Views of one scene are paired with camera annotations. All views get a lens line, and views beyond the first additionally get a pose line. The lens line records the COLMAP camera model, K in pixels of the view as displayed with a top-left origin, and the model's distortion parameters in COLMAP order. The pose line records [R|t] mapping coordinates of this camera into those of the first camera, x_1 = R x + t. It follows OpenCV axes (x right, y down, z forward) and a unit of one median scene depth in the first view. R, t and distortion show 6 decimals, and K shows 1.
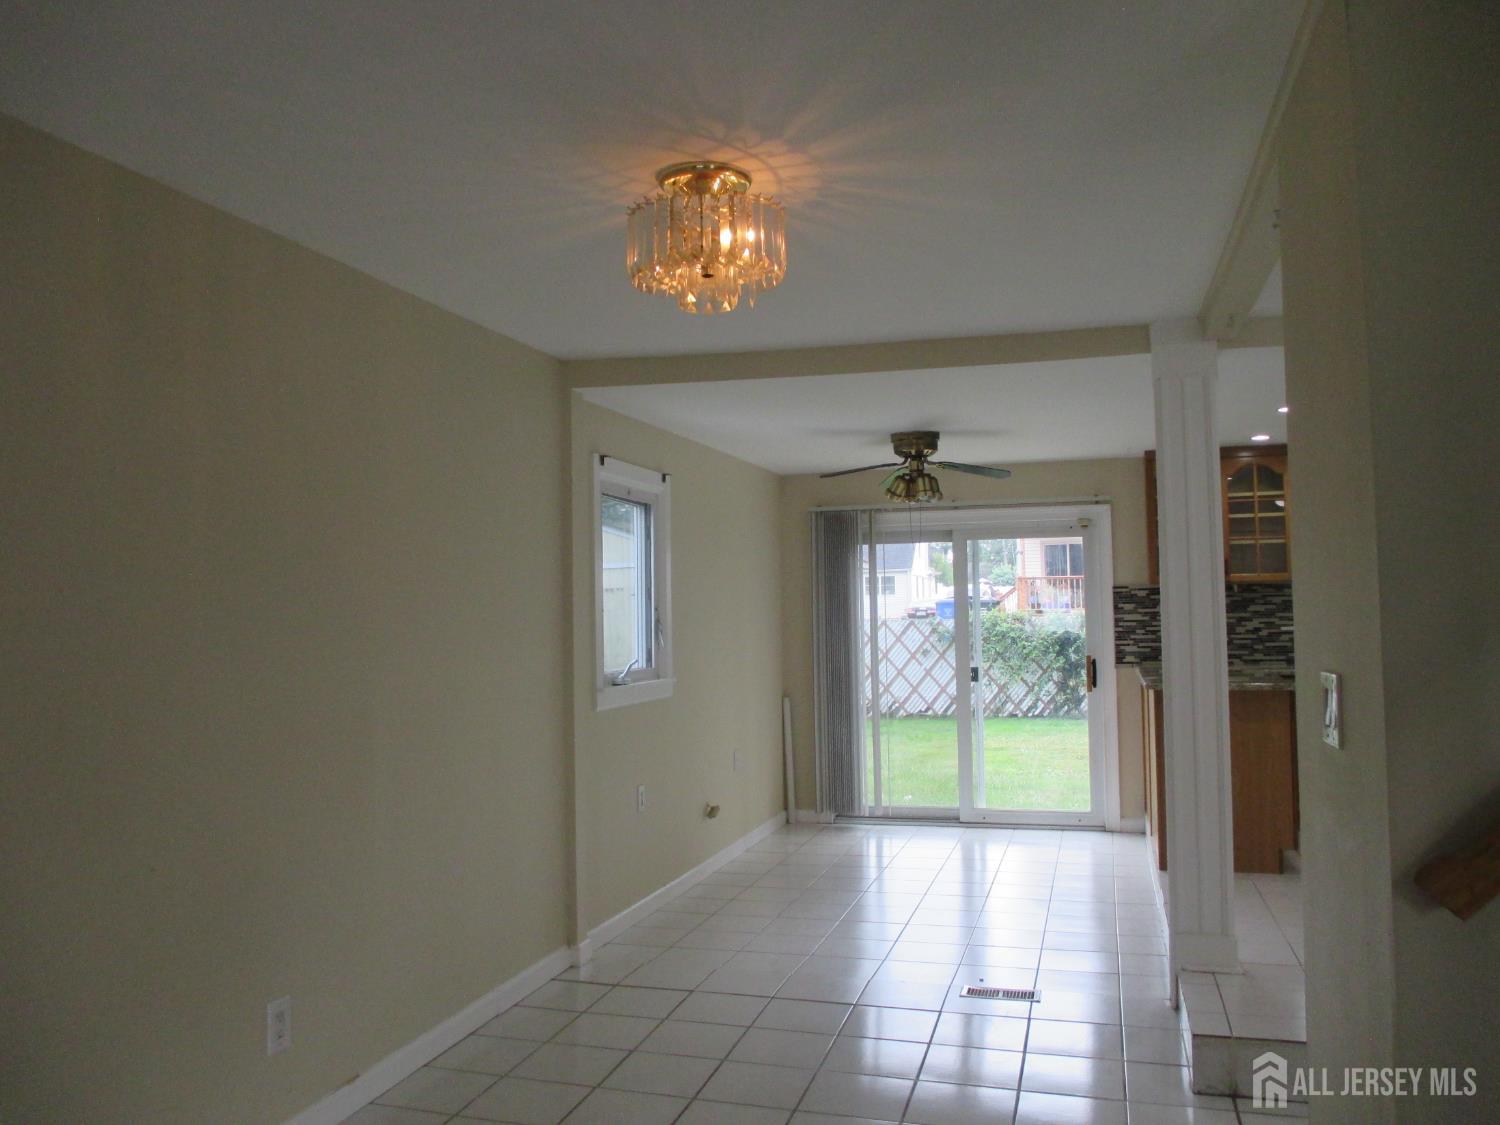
lens RADIAL K [[1241.7, 0, 758.4], [0, 1241.7, 534.8], [0, 0, 1]] dist [-0.035467, 0.000573]
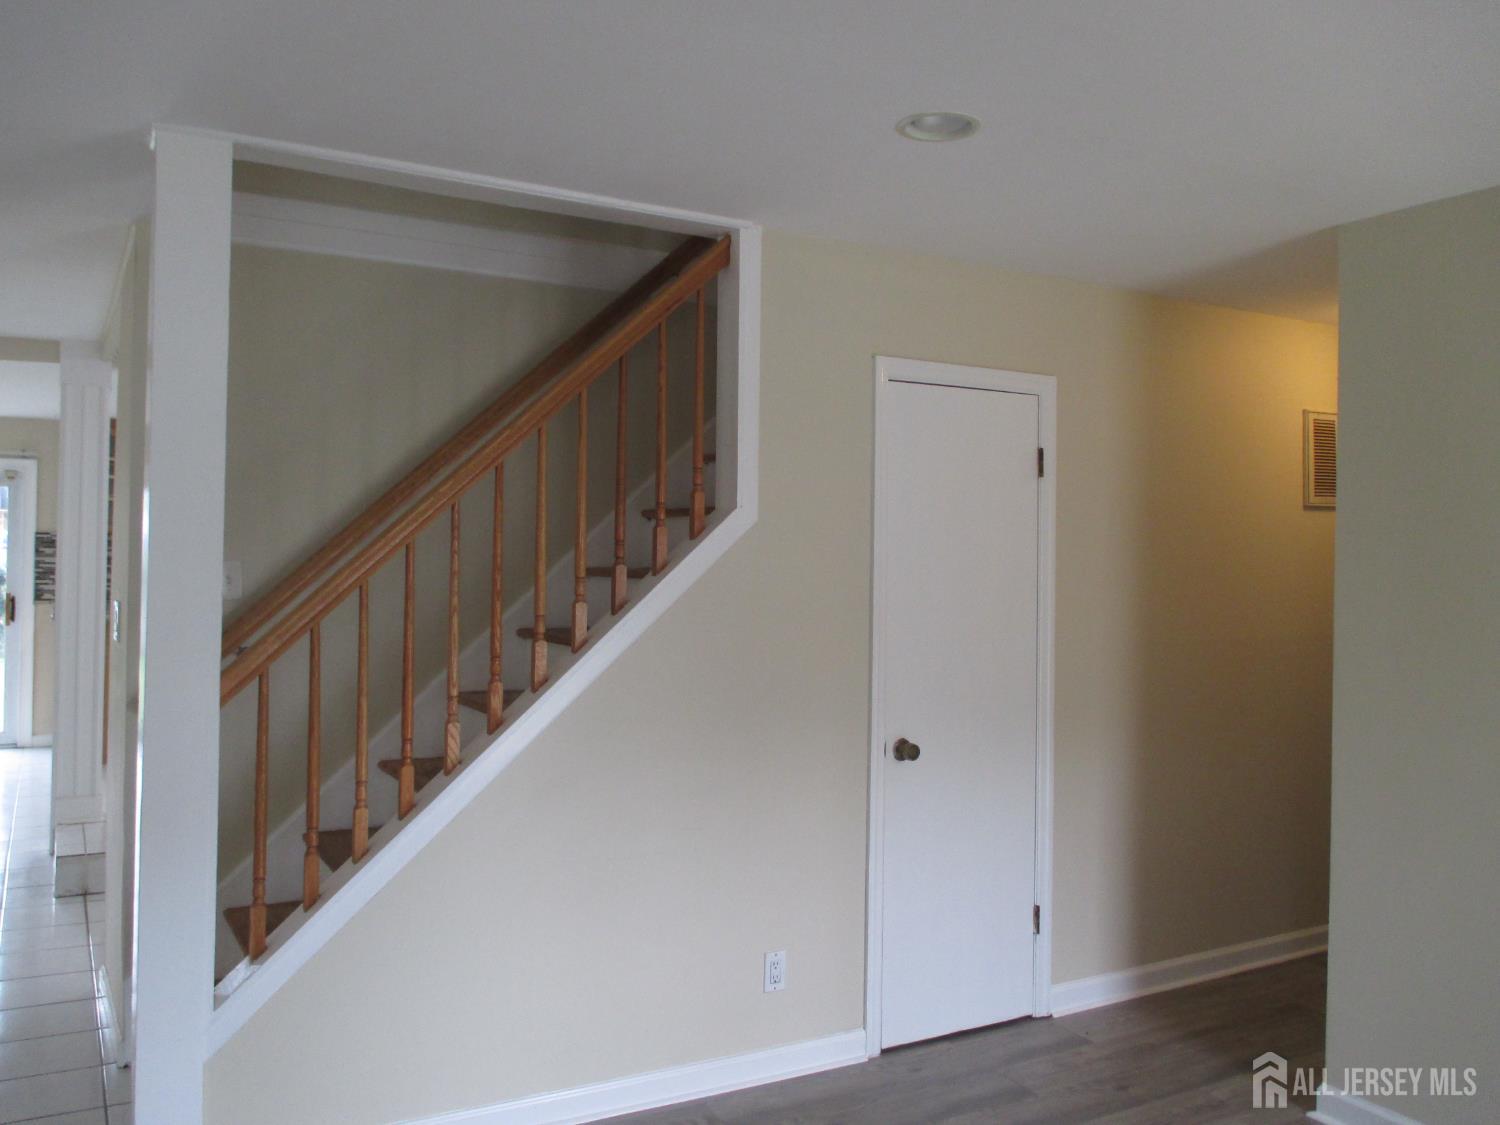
lens RADIAL K [[1237.4, 0, 765.3], [0, 1237.4, 528.3], [0, 0, 1]] dist [-0.039659, 0.000041]
pose [[0.698712, 0.037827, 0.714402, -0.044492], [-0.068568, 0.997545, 0.014243, -0.023791], [-0.712109, -0.058937, 0.699590, -0.257651]]
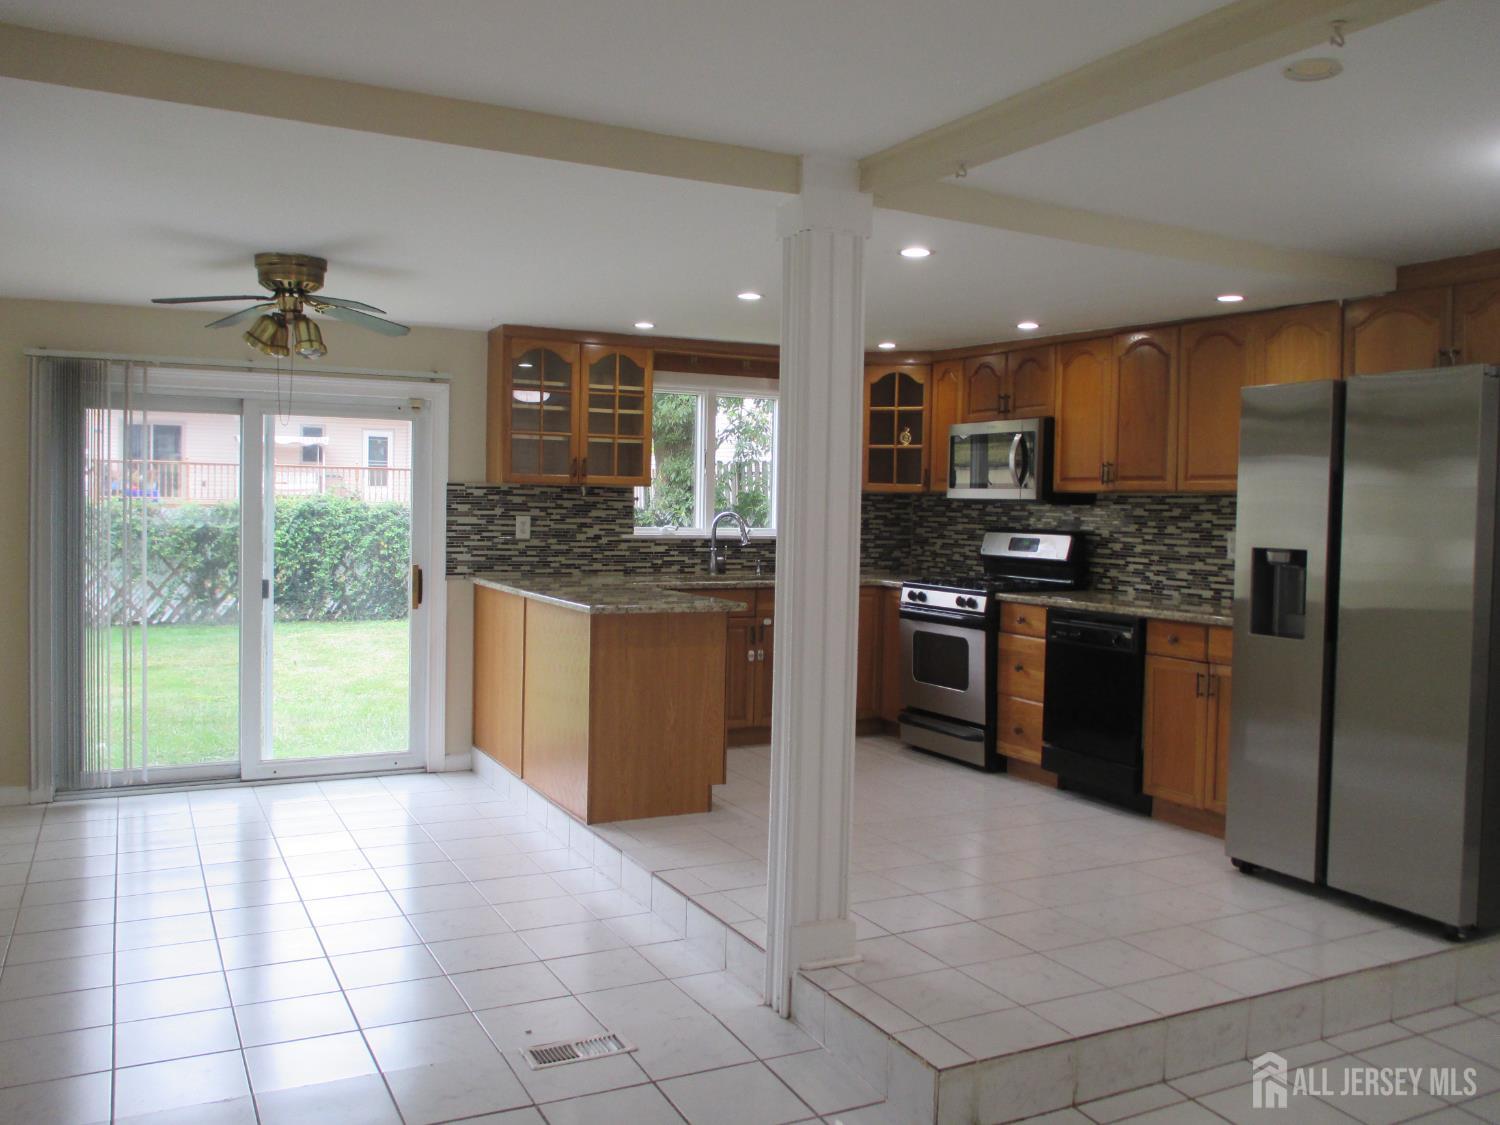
lens RADIAL K [[1237.4, 0, 765.3], [0, 1237.4, 528.3], [0, 0, 1]] dist [-0.039659, 0.000041]
pose [[0.730920, 0.015624, 0.682284, -0.125659], [-0.071505, 0.995989, 0.053794, 0.012157], [-0.678707, -0.088106, 0.729105, 0.246157]]
